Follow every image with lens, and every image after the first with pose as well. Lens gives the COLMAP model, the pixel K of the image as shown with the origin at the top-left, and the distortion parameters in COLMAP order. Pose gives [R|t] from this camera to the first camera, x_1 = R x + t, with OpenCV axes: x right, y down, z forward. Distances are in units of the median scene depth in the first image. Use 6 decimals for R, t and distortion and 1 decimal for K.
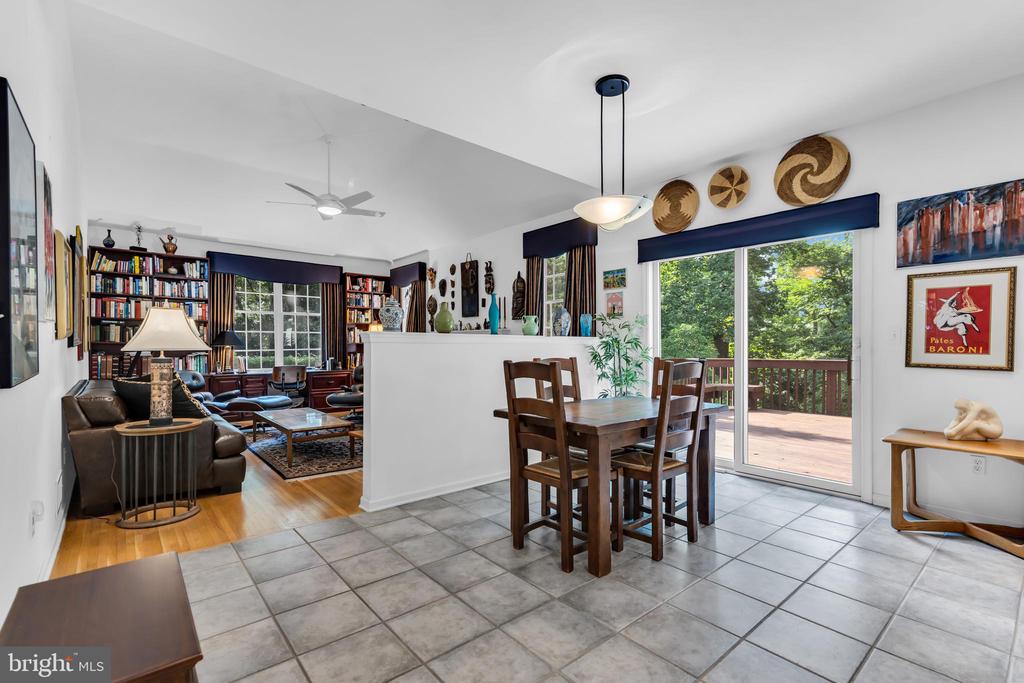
lens RADIAL K [[465.6, 0, 512.4], [0, 465.6, 345.2], [0, 0, 1]] dist [-0.010838, -0.002127]
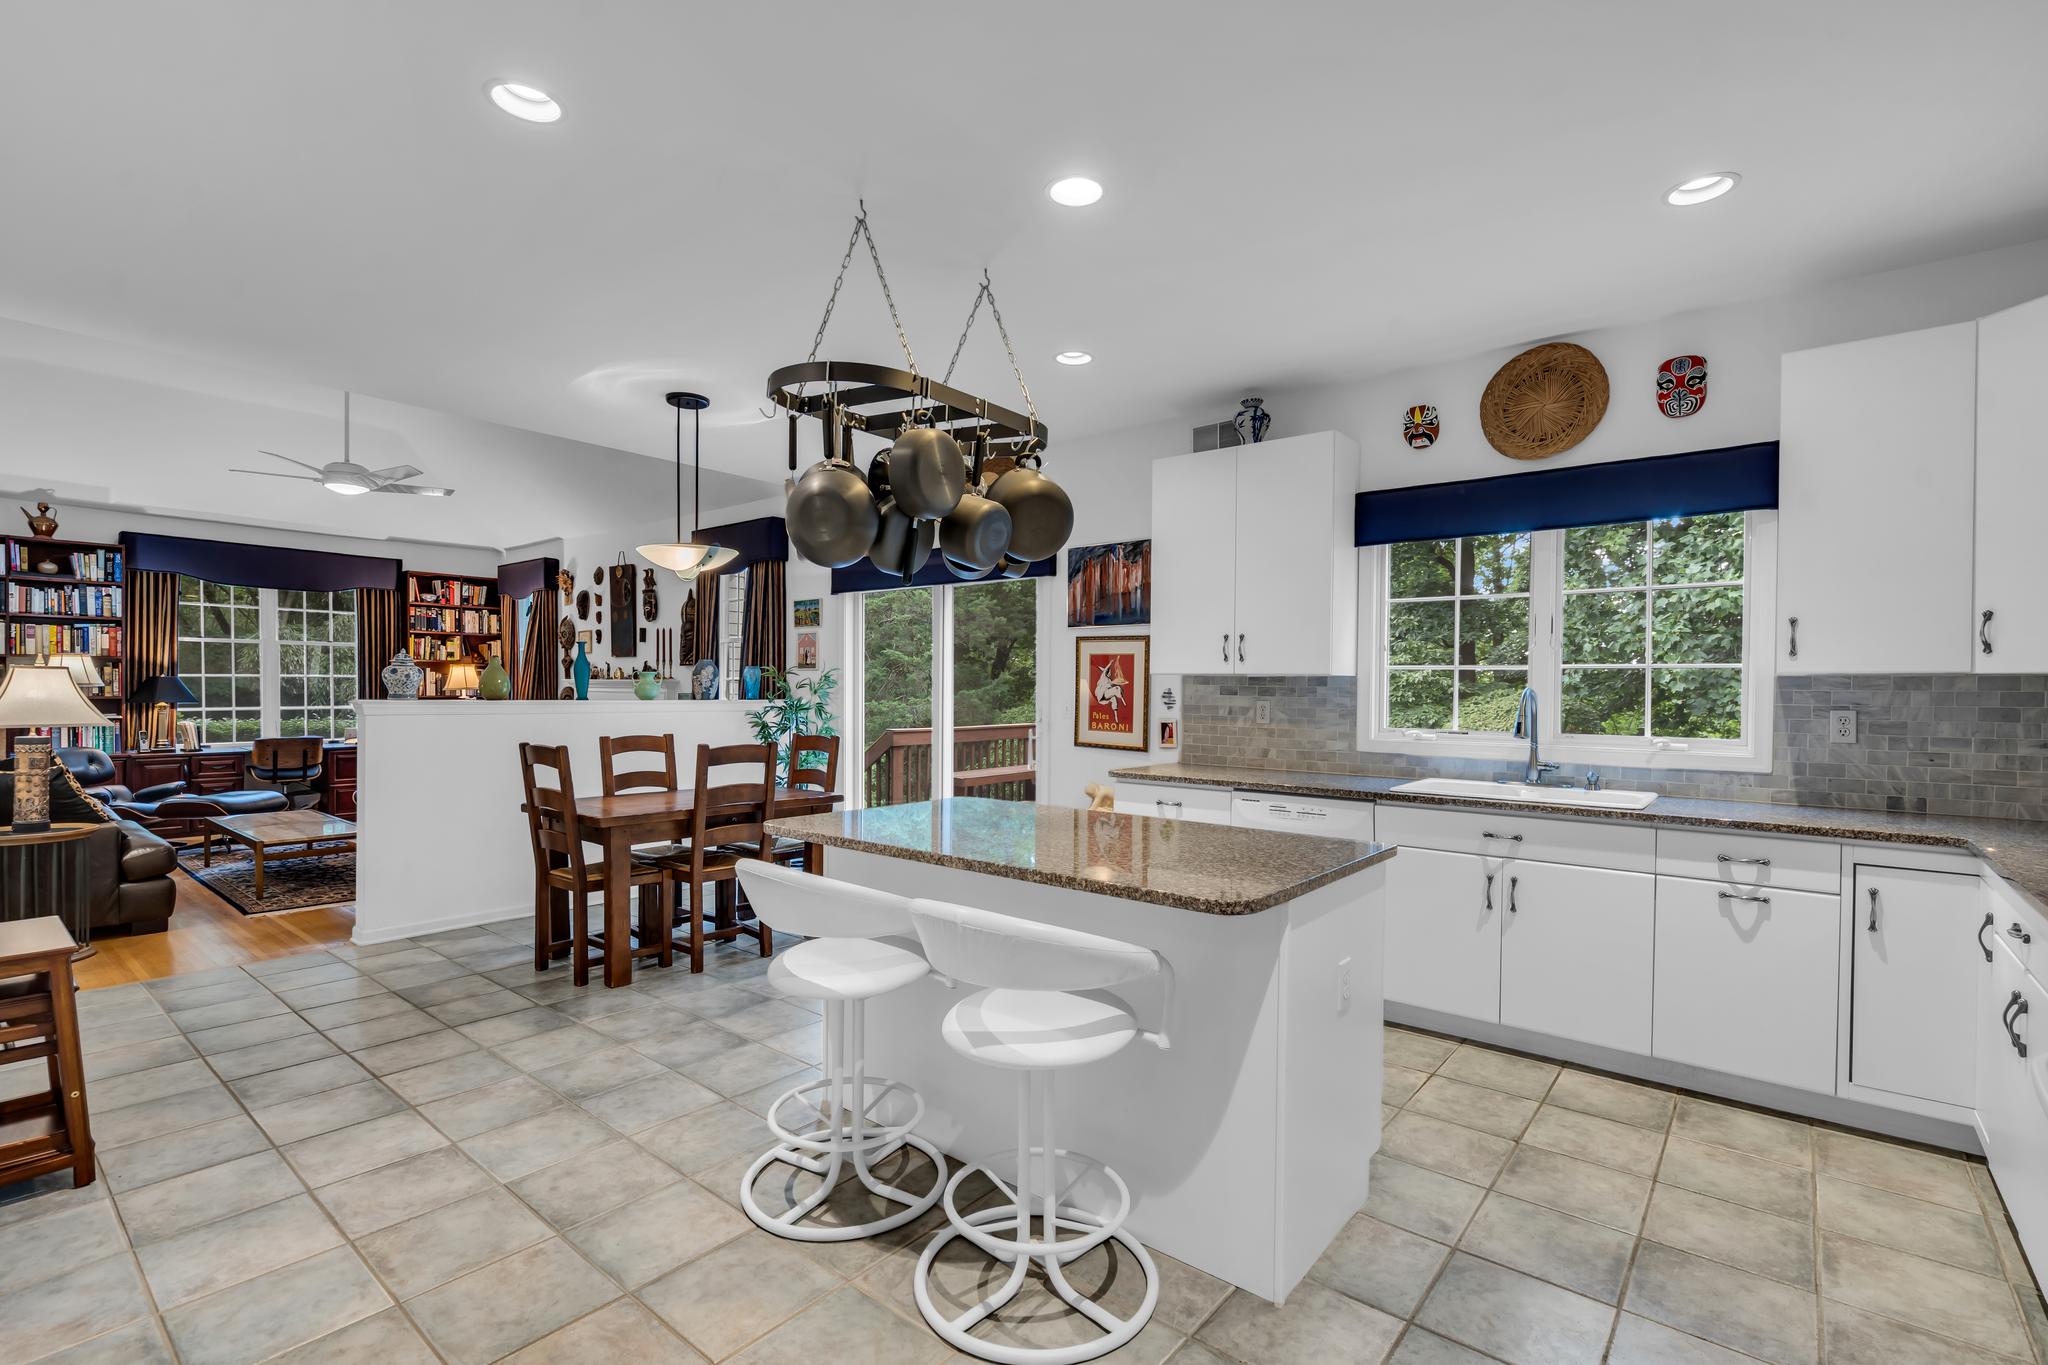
lens RADIAL K [[931.2, 0, 1043.4], [0, 931.2, 690.8], [0, 0, 1]] dist [-0.010838, -0.002127]
pose [[0.980900, 0.007346, 0.194375, 0.233838], [-0.008600, 0.999947, 0.005609, -0.031025], [-0.194323, -0.007174, 0.980911, -0.324923]]
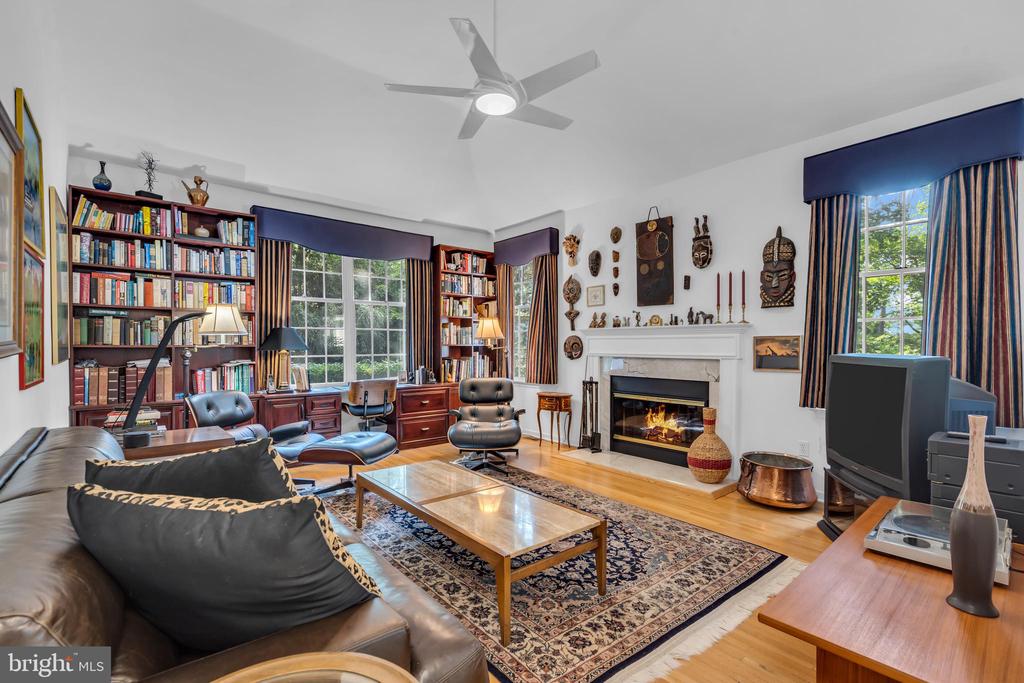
lens RADIAL K [[465.6, 0, 504.4], [0, 465.6, 345.9], [0, 0, 1]] dist [-0.010838, -0.002127]
pose [[0.999709, 0.000271, -0.024136, -0.316243], [-0.000163, 0.999990, 0.004497, -0.008302], [0.024137, -0.004492, 0.999699, 0.388231]]
